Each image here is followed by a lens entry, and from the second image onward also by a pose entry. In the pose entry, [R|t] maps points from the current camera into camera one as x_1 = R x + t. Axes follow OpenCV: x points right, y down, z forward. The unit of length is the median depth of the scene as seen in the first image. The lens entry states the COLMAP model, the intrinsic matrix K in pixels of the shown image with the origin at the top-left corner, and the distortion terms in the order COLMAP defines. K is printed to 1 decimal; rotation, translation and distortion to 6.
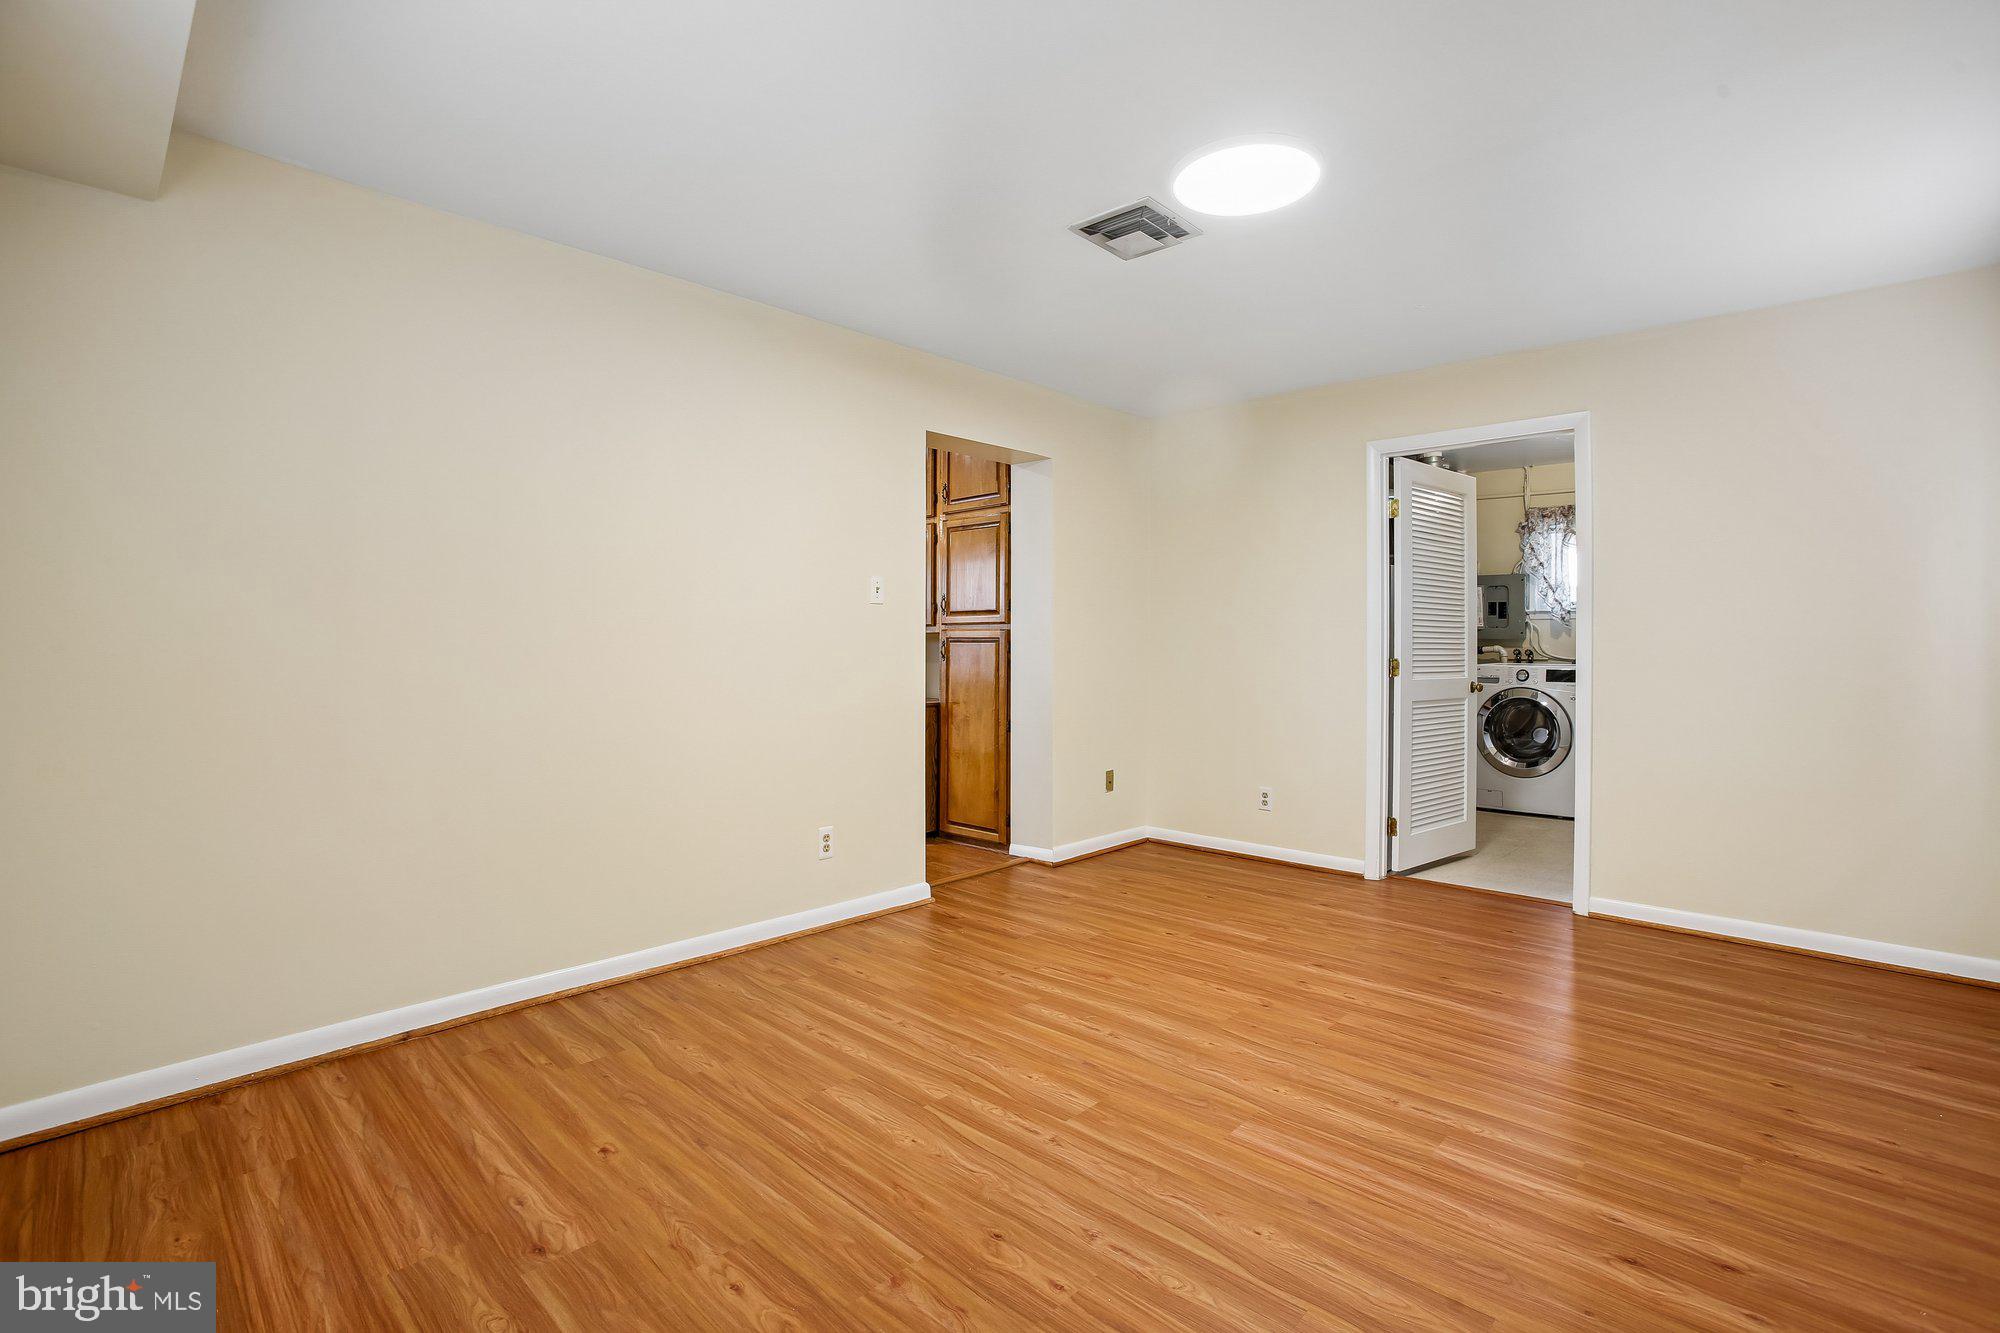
lens RADIAL K [[945.1, 0, 1011.0], [0, 945.1, 645.4], [0, 0, 1]] dist [-0.070341, 0.037159]
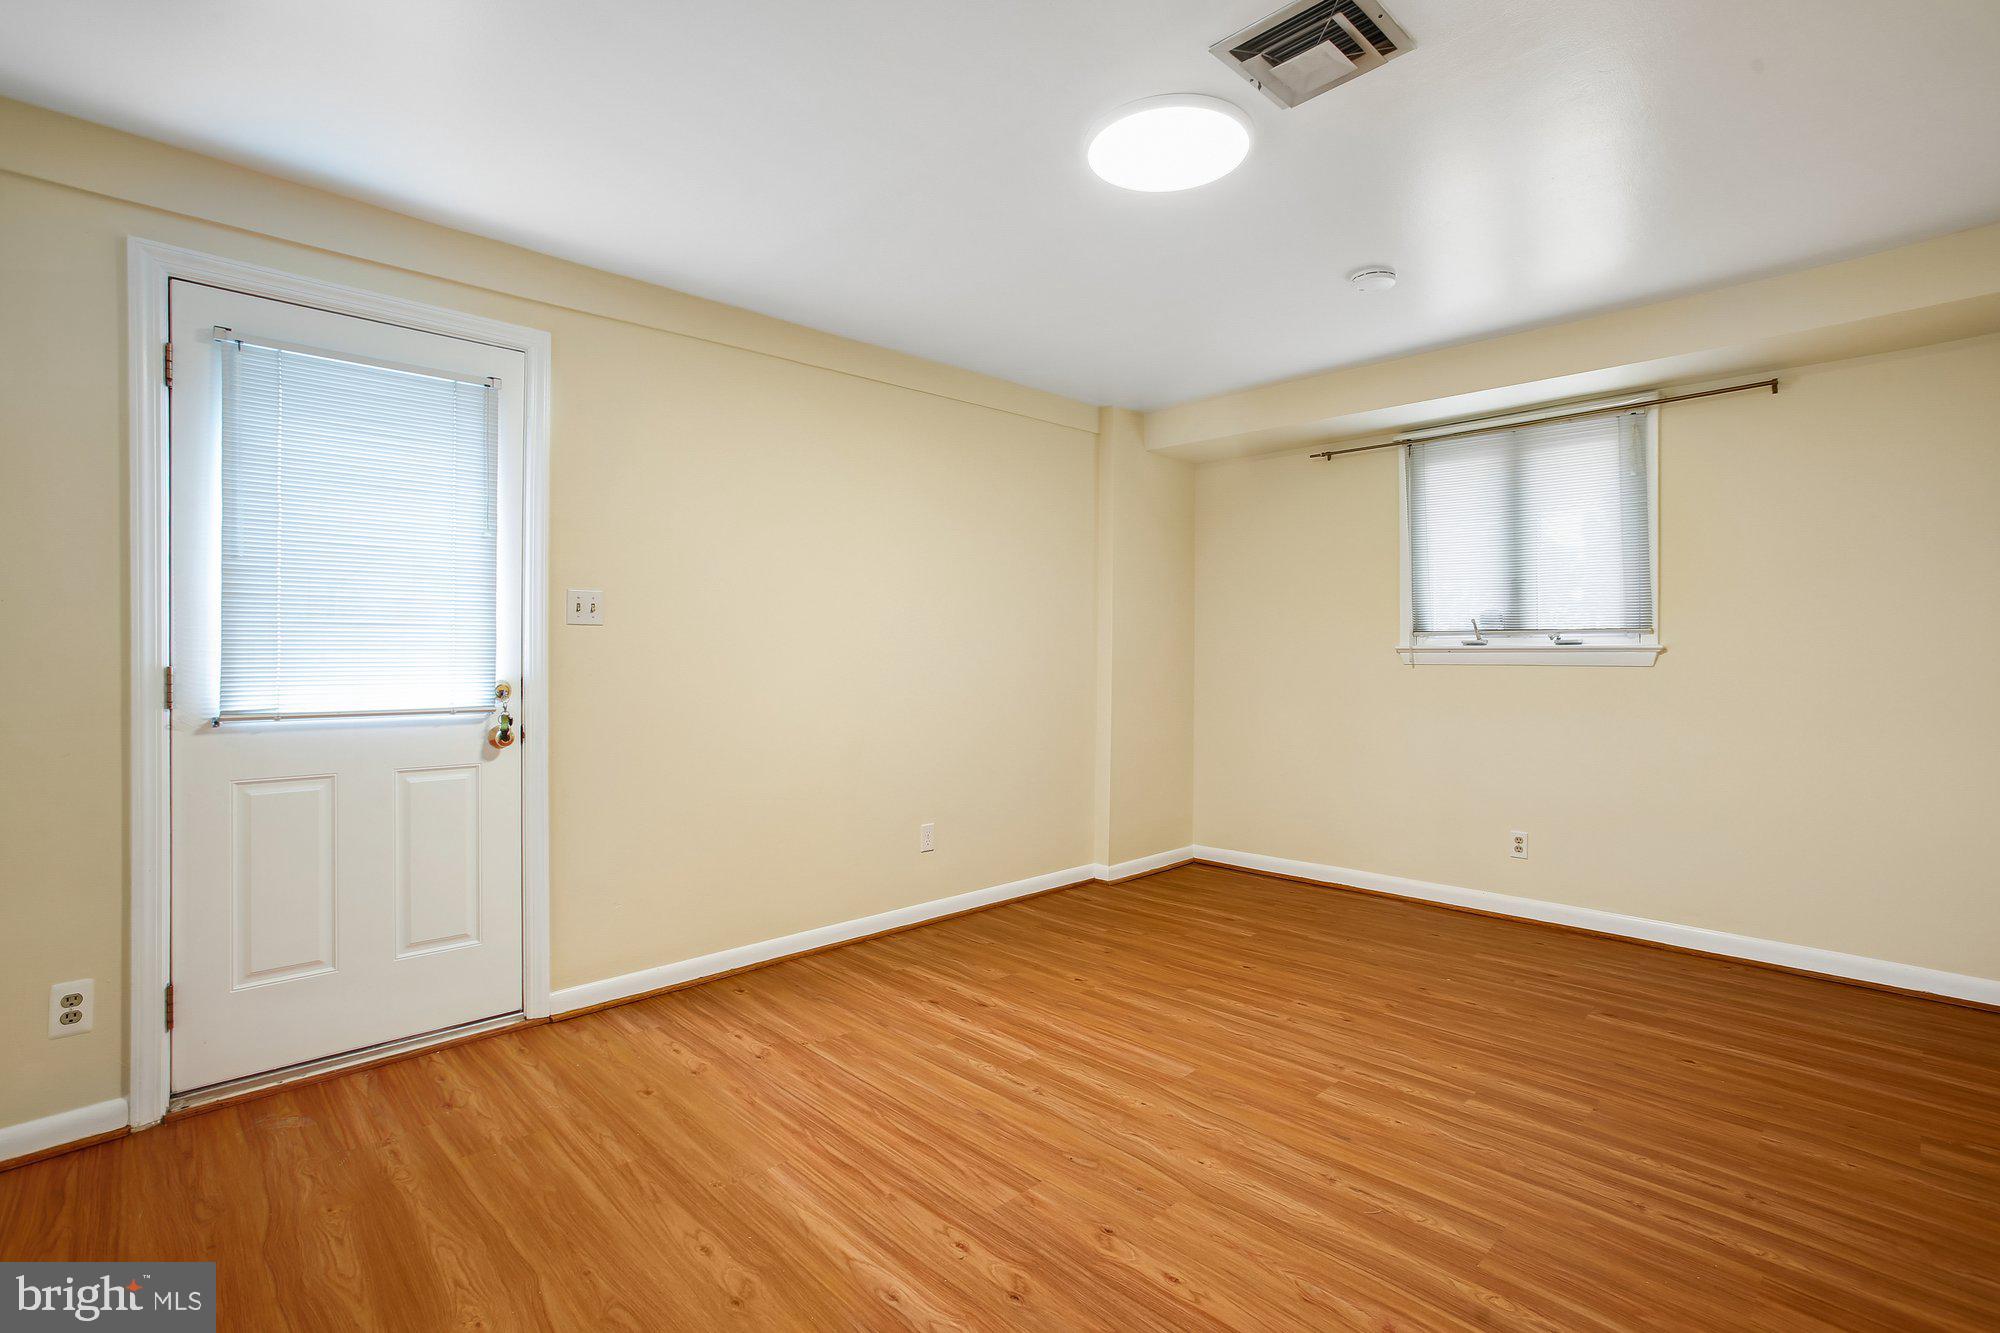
lens RADIAL K [[939.2, 0, 1009.3], [0, 939.2, 664.4], [0, 0, 1]] dist [-0.067026, 0.039959]
pose [[-0.998831, -0.002499, 0.048271, 0.359242], [-0.001636, 0.999838, 0.017922, -0.019067], [-0.048308, 0.017822, -0.998673, 1.877886]]
